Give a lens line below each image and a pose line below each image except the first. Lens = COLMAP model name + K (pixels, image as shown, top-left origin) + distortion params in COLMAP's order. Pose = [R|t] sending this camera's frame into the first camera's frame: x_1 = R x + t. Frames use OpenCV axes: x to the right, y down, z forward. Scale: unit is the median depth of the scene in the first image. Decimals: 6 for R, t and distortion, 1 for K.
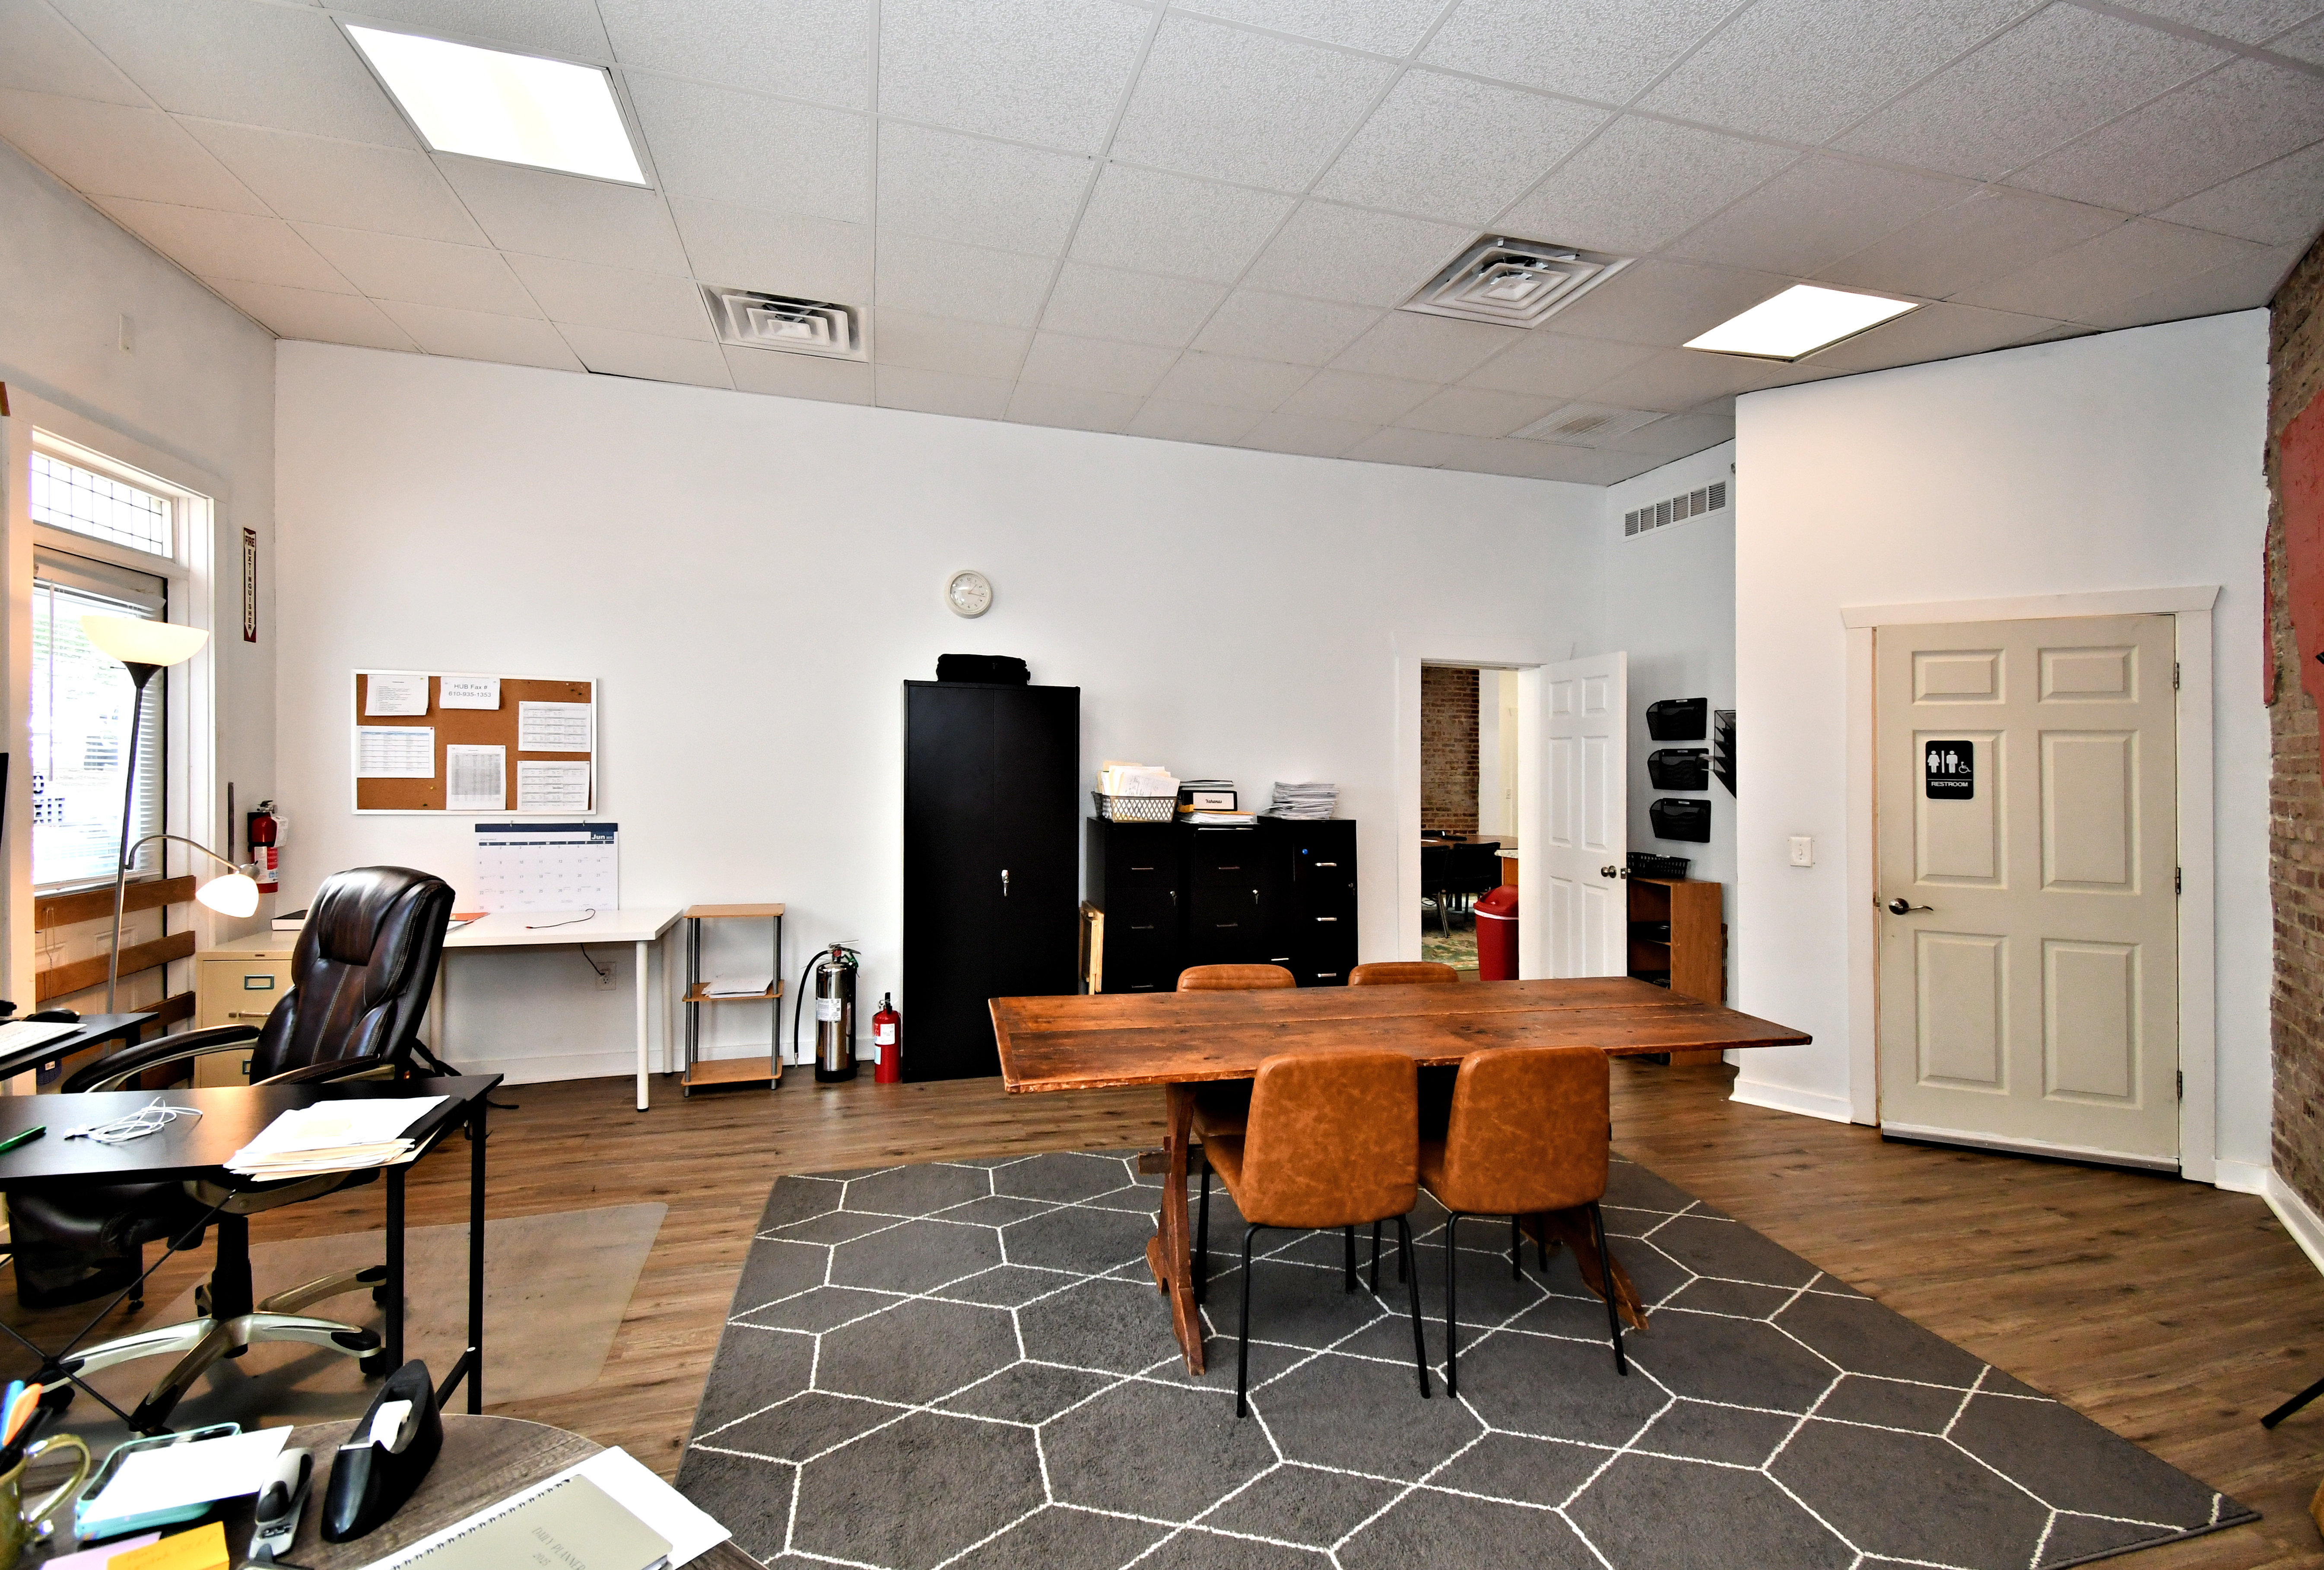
lens RADIAL K [[1069.4, 0, 1172.6], [0, 1069.4, 738.5], [0, 0, 1]] dist [0.039545, -0.030977]
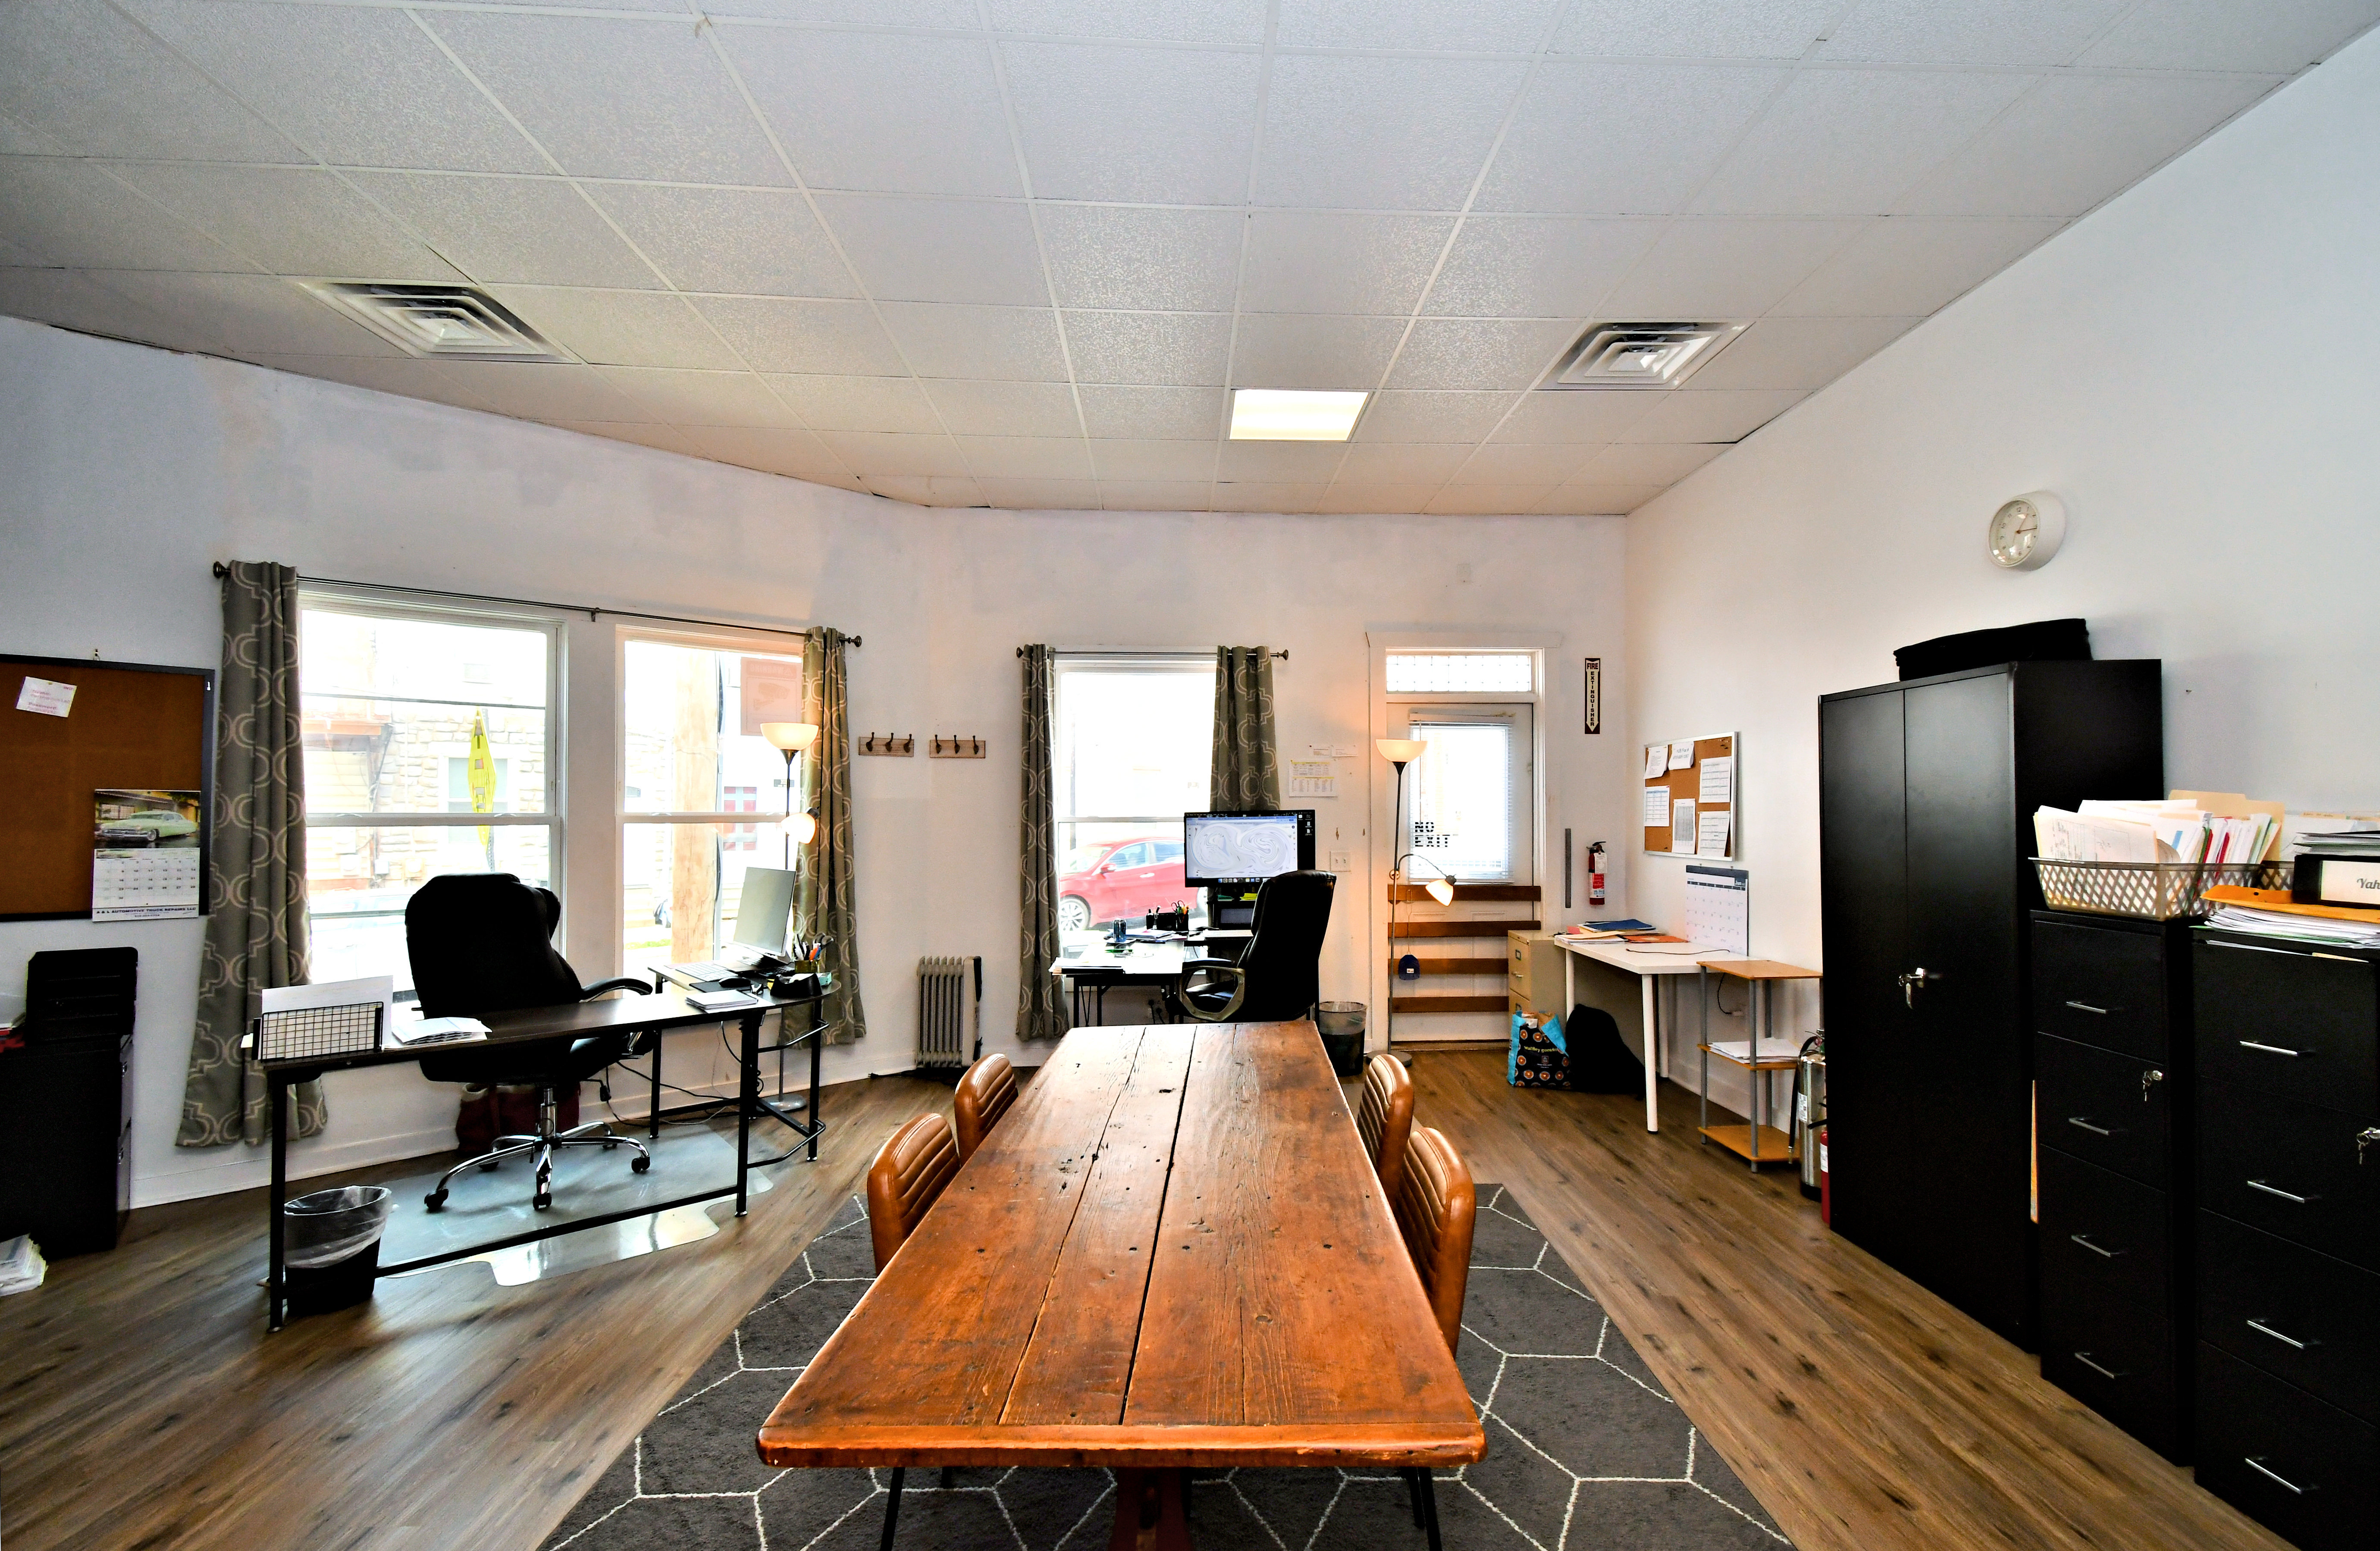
lens RADIAL K [[1012.2, 0, 1203.0], [0, 1012.2, 799.0], [0, 0, 1]] dist [0.036642, -0.000684]
pose [[-0.249287, -0.030618, -0.967946, 0.610026], [0.020566, 0.999107, -0.036900, 0.039202], [0.968211, -0.029106, -0.248434, 0.821431]]
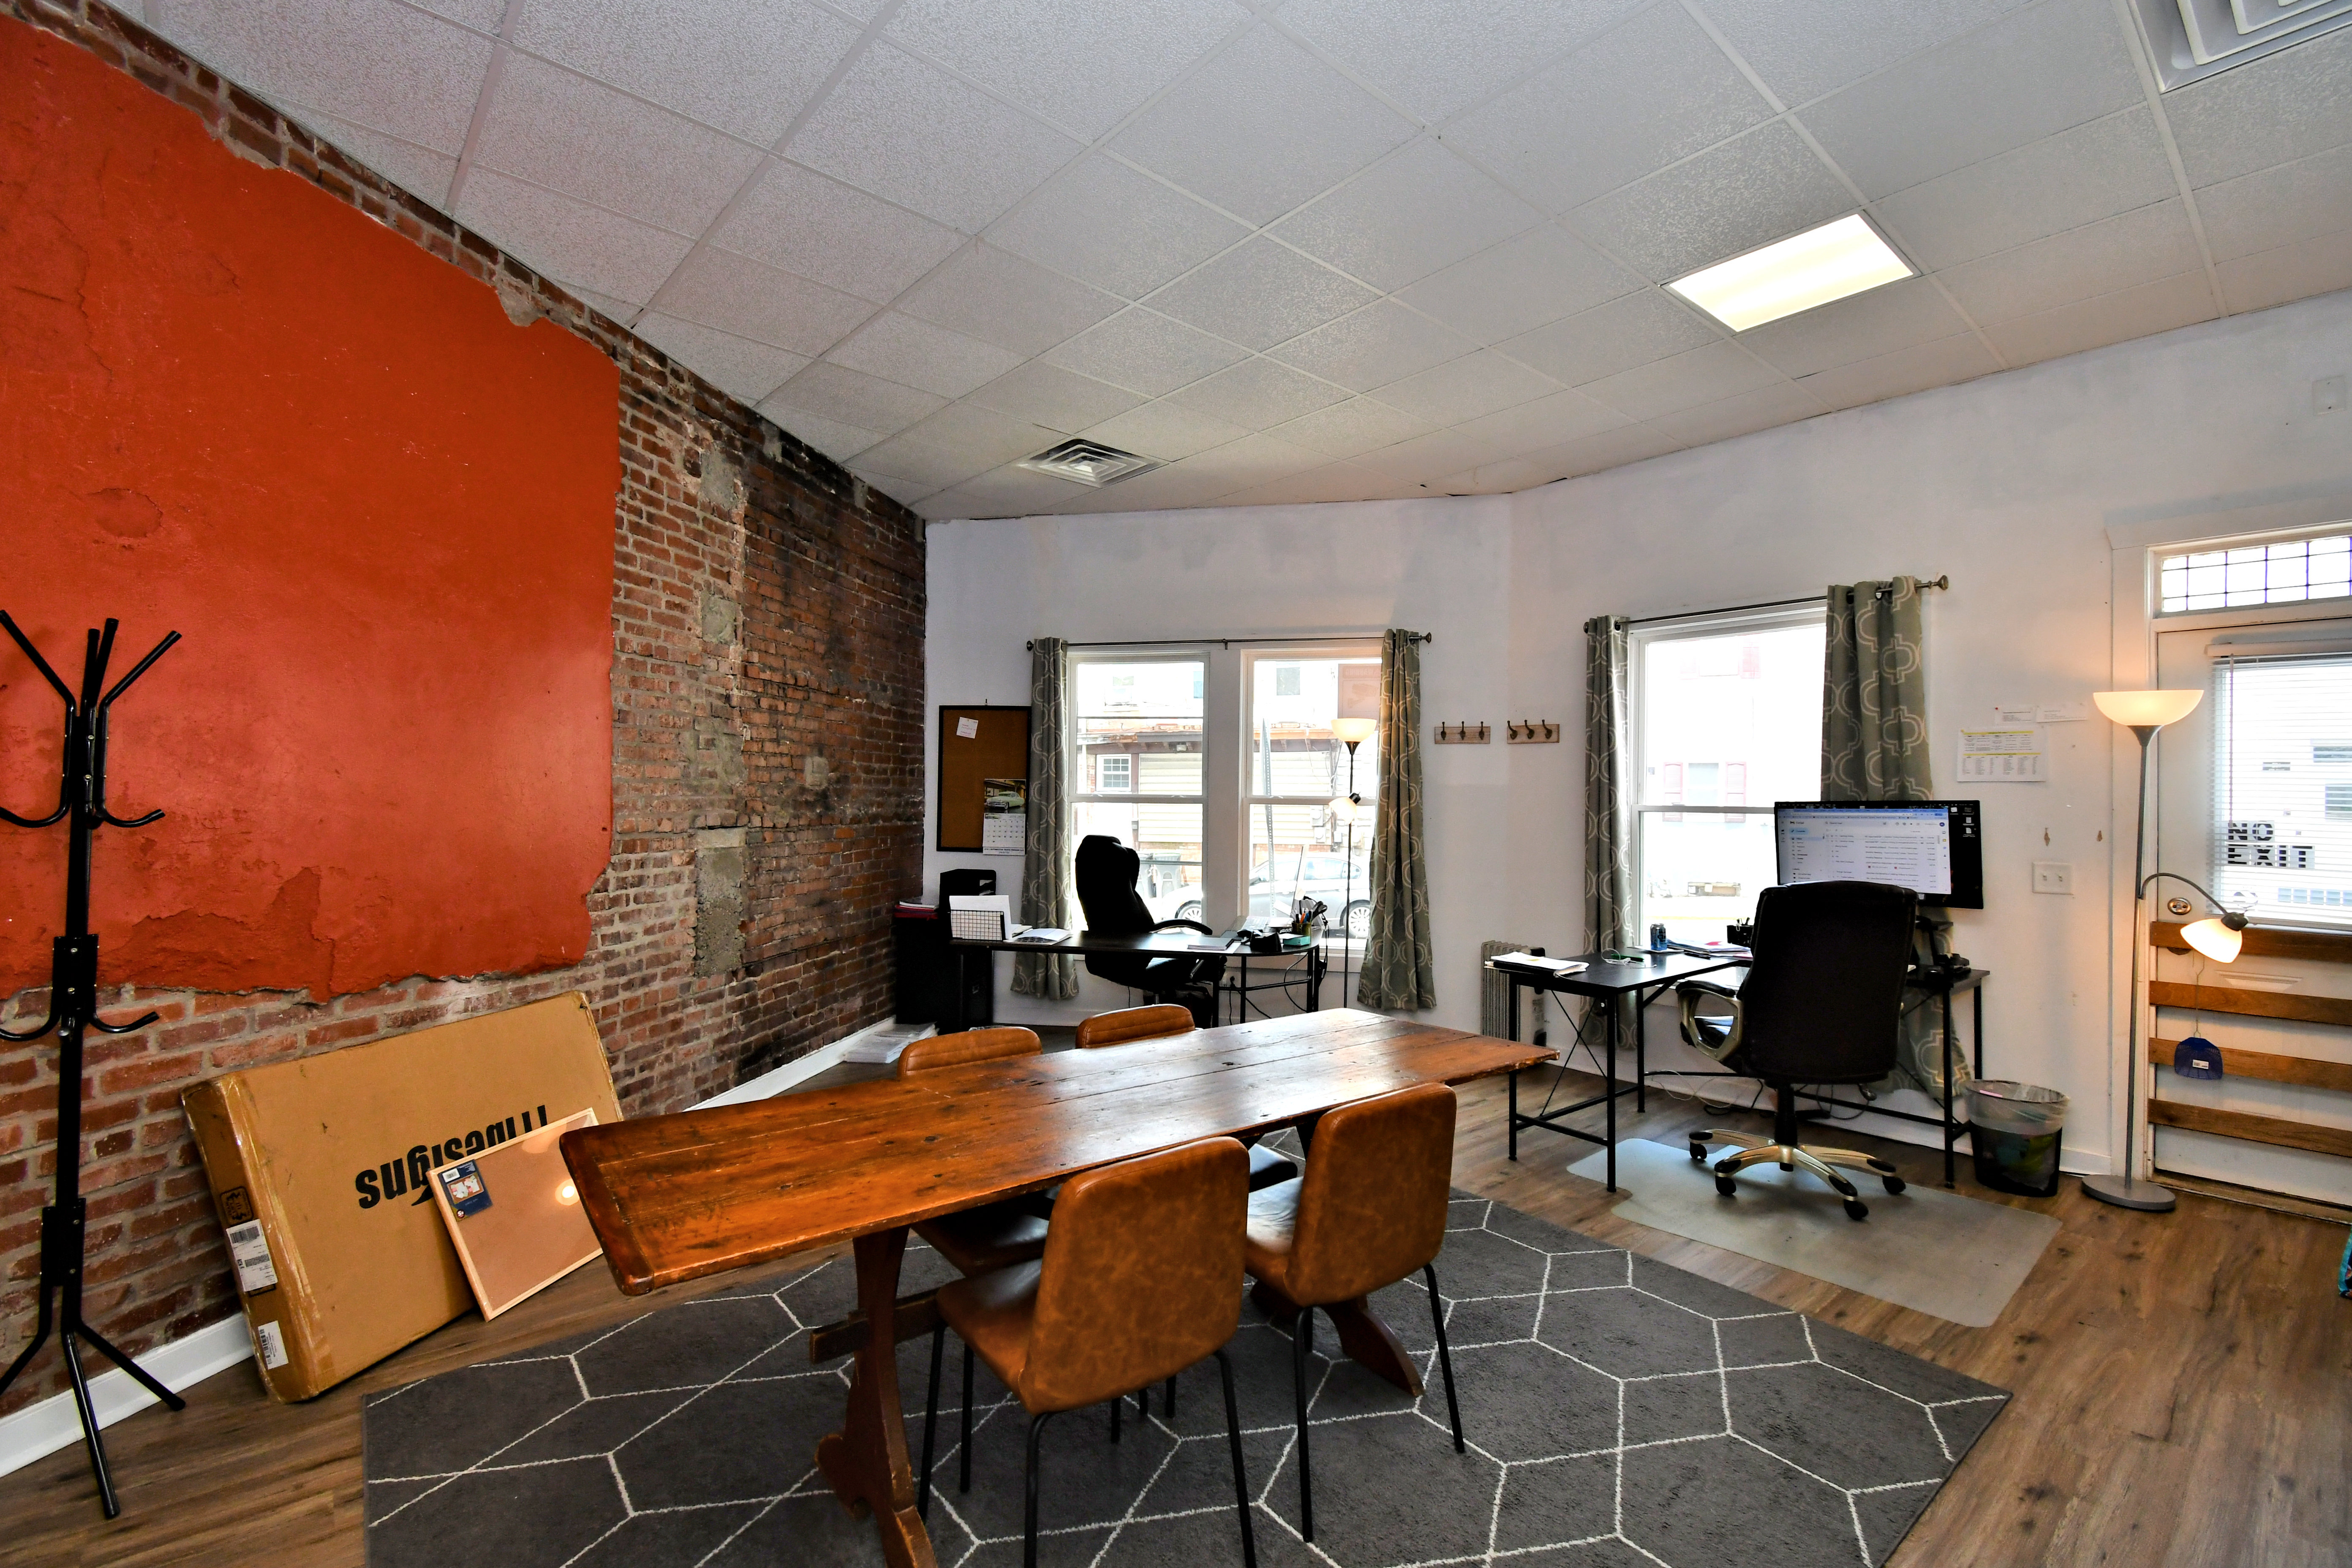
lens RADIAL K [[1002.6, 0, 1206.2], [0, 1002.6, 791.3], [0, 0, 1]] dist [0.066830, -0.025717]
pose [[-0.903368, -0.028883, -0.427893, 0.334559], [-0.016018, 0.999306, -0.033637, 0.041585], [0.428567, -0.023532, -0.903203, 1.174593]]
